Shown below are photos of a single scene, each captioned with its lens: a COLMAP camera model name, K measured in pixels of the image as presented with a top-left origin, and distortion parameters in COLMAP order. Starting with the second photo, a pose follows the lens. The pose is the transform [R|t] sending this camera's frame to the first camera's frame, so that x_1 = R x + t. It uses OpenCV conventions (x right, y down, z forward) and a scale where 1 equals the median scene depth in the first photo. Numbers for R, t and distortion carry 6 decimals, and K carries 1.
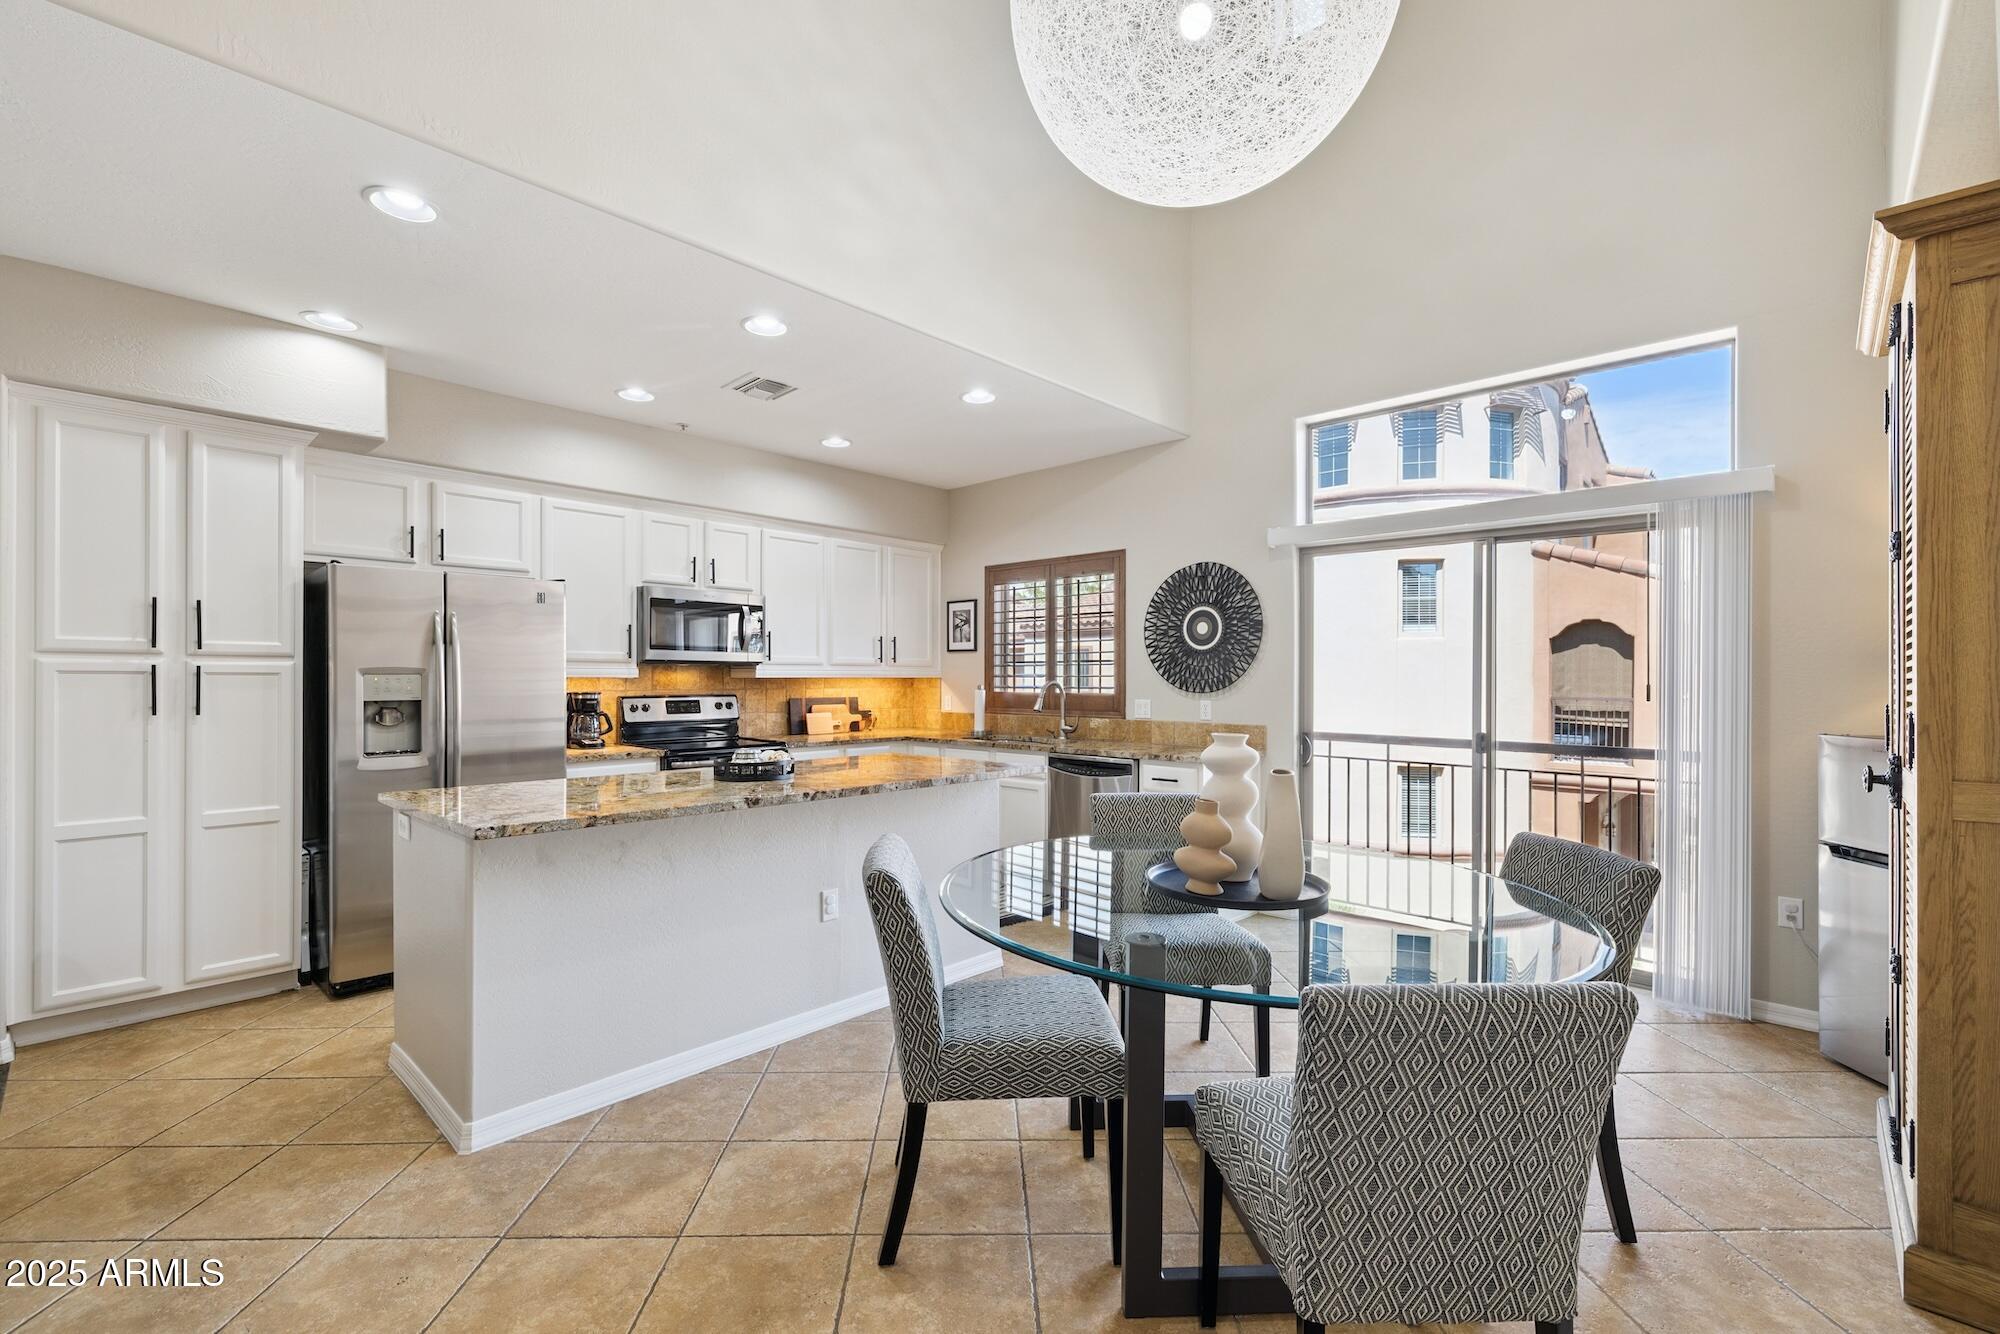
lens RADIAL K [[859.5, 0, 989.2], [0, 859.5, 683.2], [0, 0, 1]] dist [-0.004286, 0.000675]
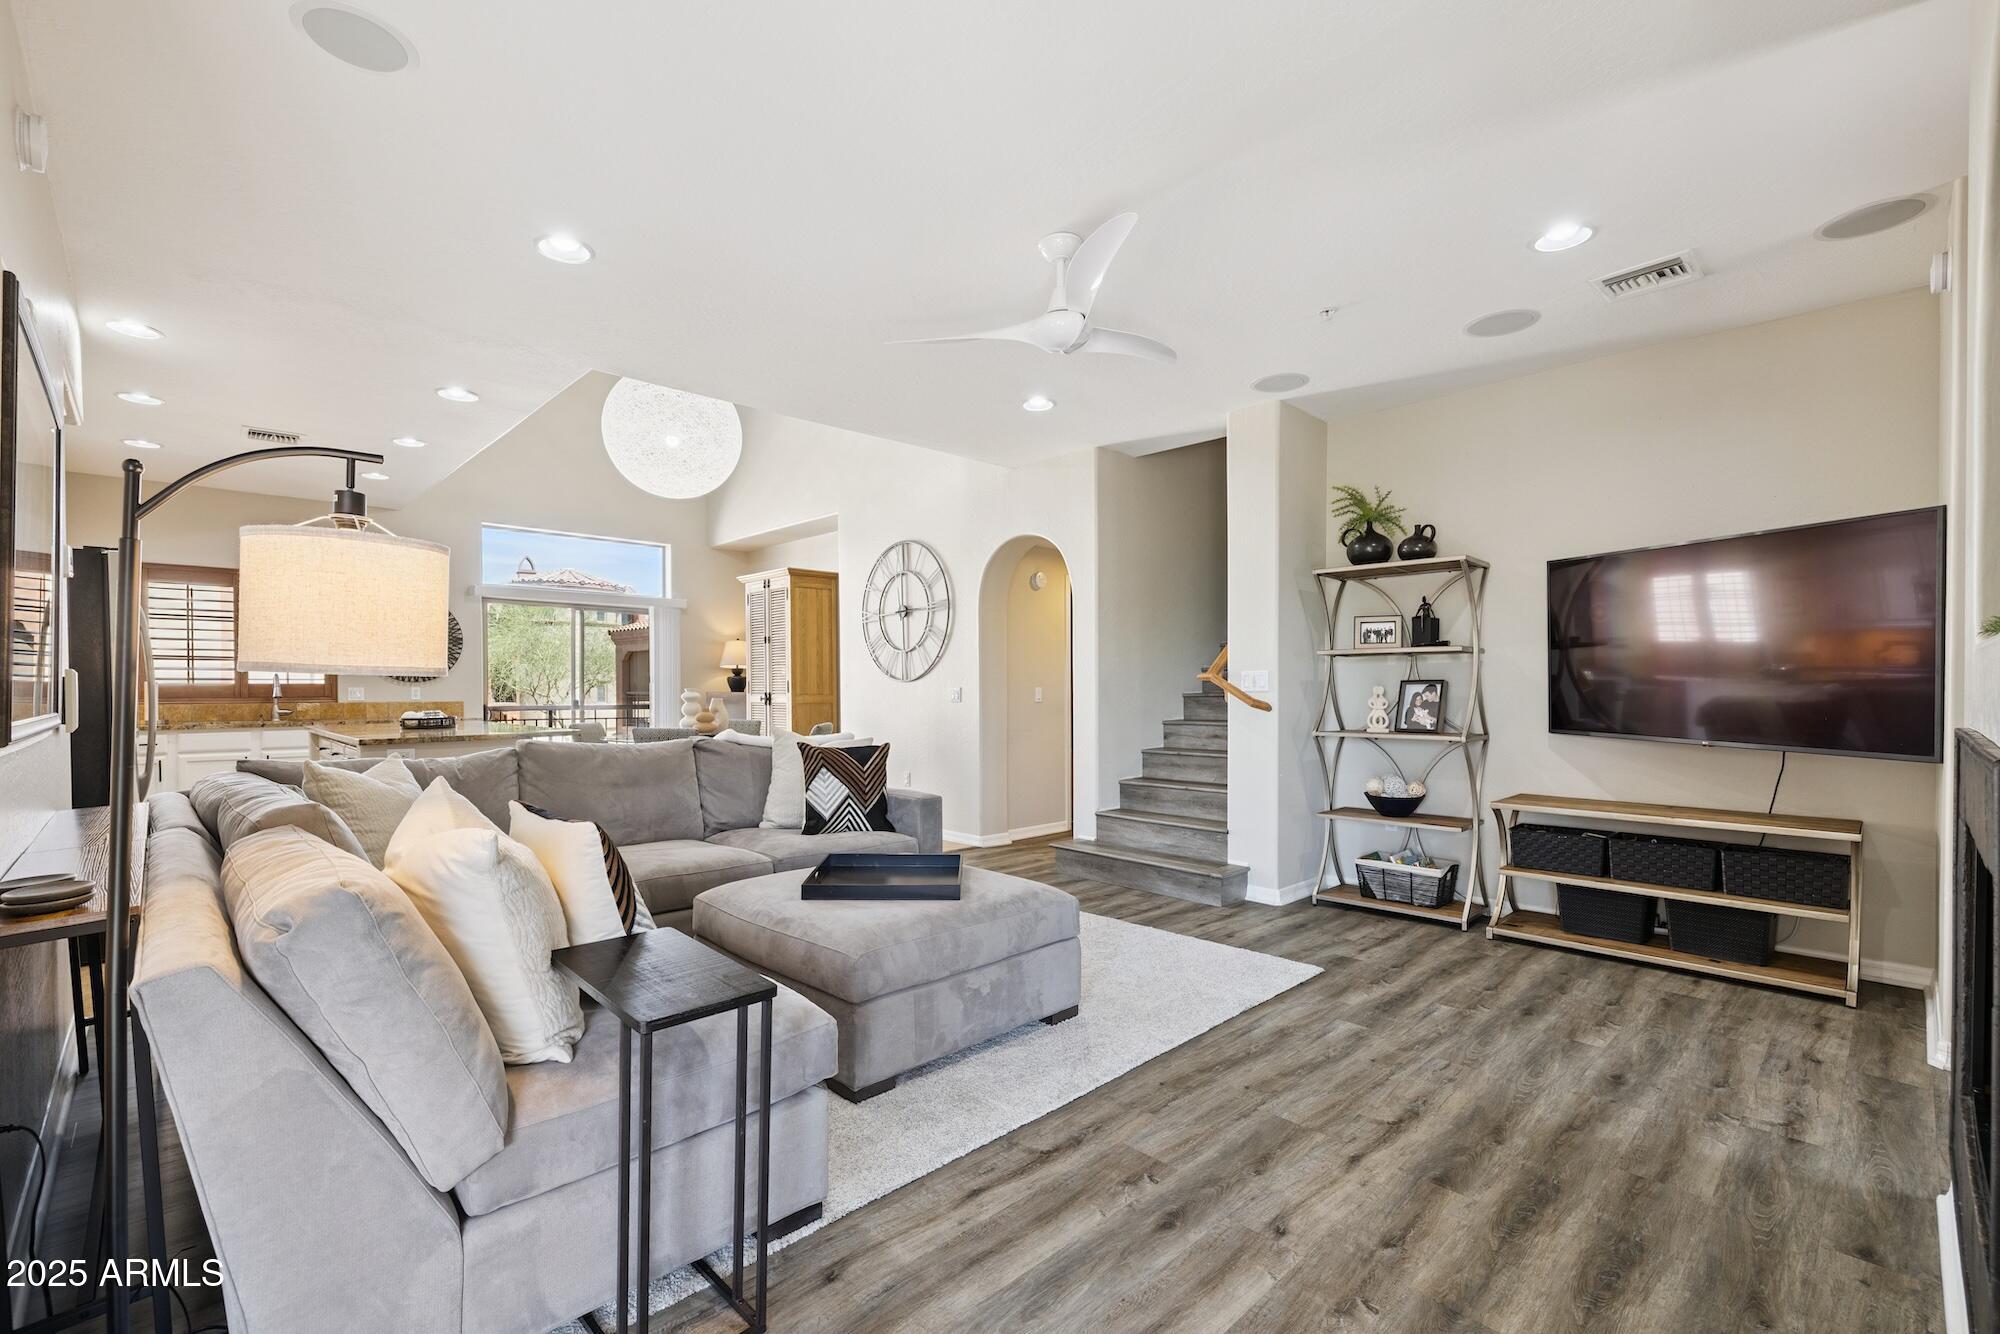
lens RADIAL K [[859.5, 0, 994.6], [0, 859.5, 679.7], [0, 0, 1]] dist [-0.004286, 0.000675]
pose [[0.038451, 0.005029, 0.999248, -1.193555], [0.008339, 0.999951, -0.005353, 0.022486], [-0.999226, 0.008538, 0.038407, -0.083648]]
